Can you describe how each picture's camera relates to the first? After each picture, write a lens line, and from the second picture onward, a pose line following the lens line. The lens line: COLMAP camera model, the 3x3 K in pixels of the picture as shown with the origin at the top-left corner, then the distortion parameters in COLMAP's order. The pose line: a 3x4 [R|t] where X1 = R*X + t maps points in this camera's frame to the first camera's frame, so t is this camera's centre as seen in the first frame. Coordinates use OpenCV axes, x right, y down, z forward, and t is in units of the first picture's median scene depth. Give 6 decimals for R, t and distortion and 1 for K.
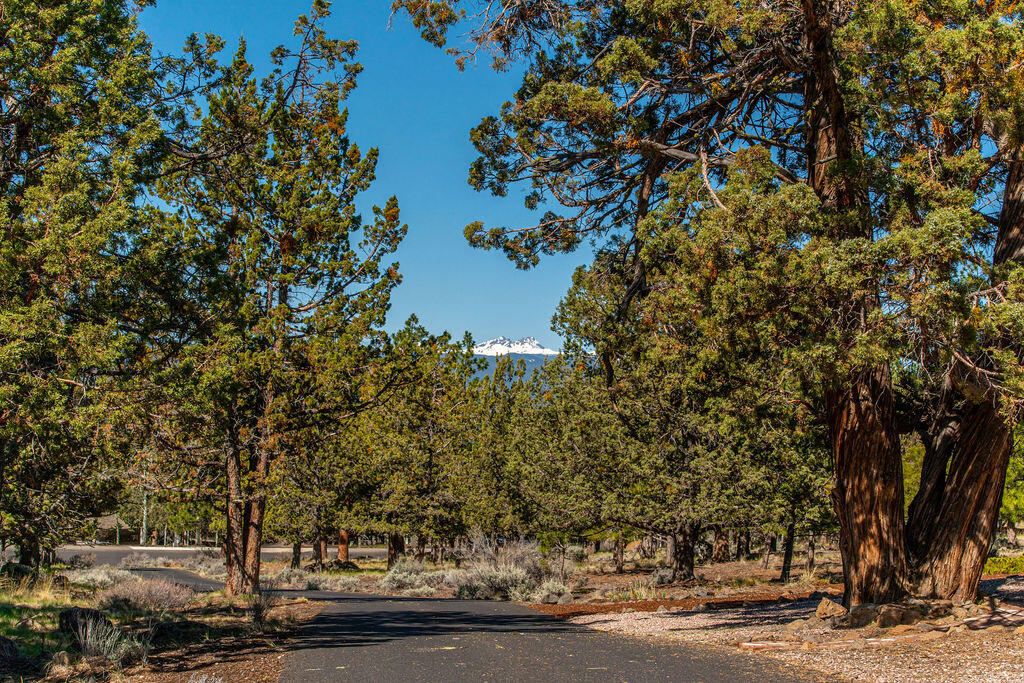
lens RADIAL K [[1602.1, 0, 512.5], [0, 1602.1, 341.0], [0, 0, 1]] dist [-0.045321, 0.000000]
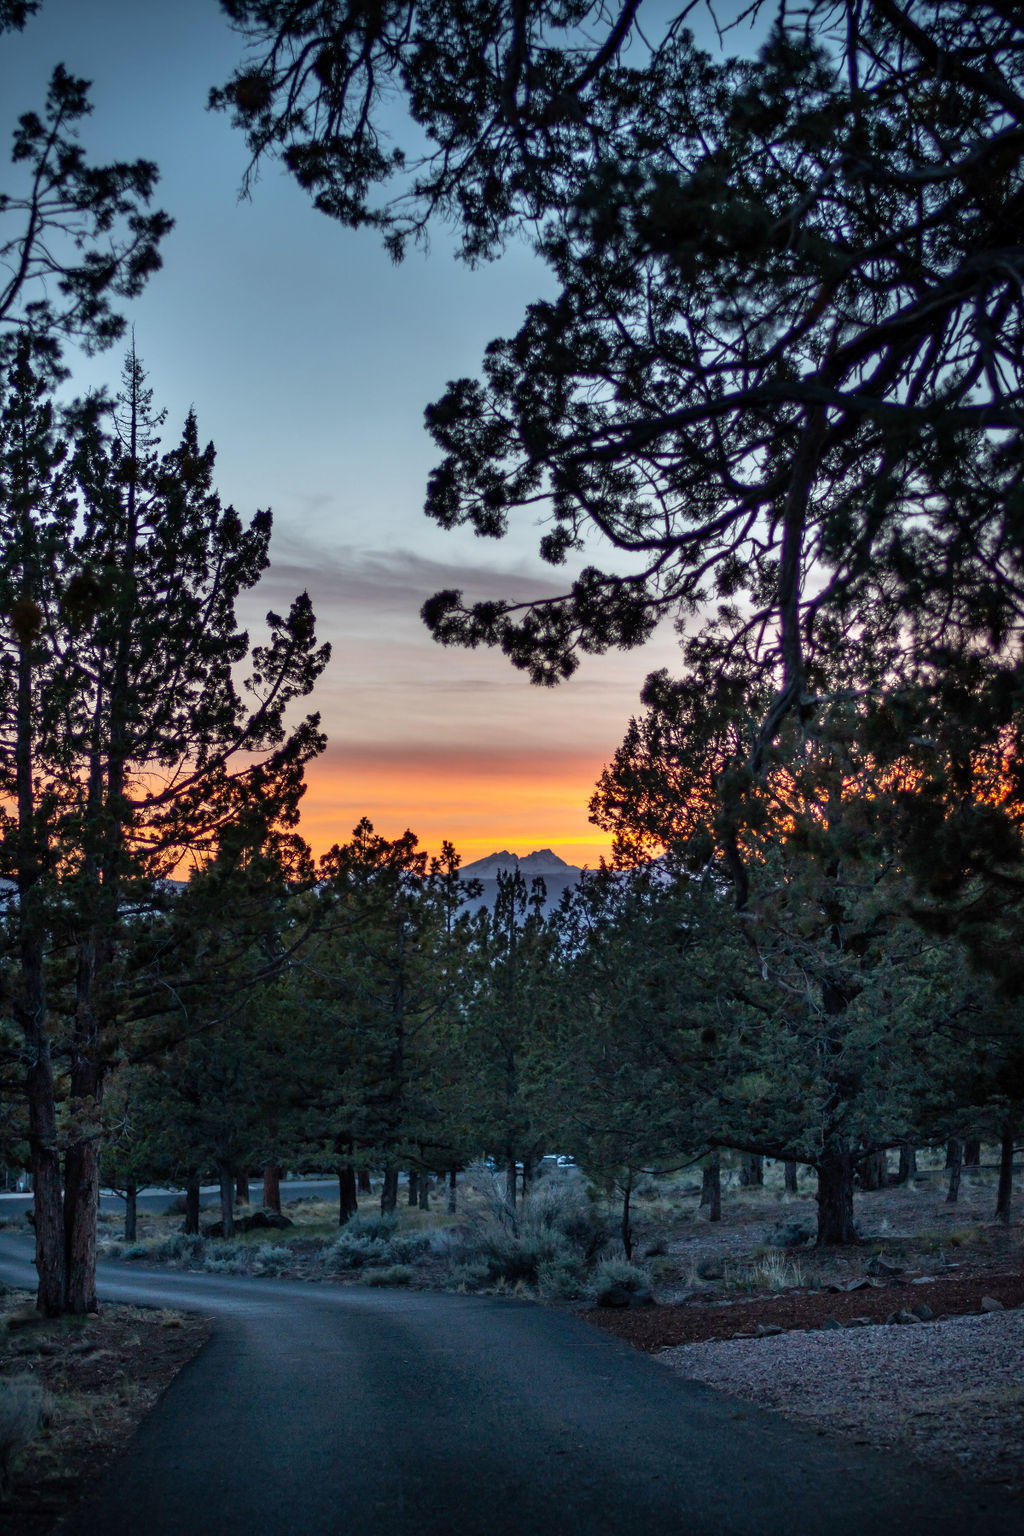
lens RADIAL K [[2403.2, 0, 510.5], [0, 2403.2, 769.1], [0, 0, 1]] dist [-0.045321, 0.000000]
pose [[0.998794, -0.049045, -0.002171, -0.003538], [0.048934, 0.998146, -0.036195, 0.008387], [0.003942, 0.036045, 0.999342, 0.244953]]
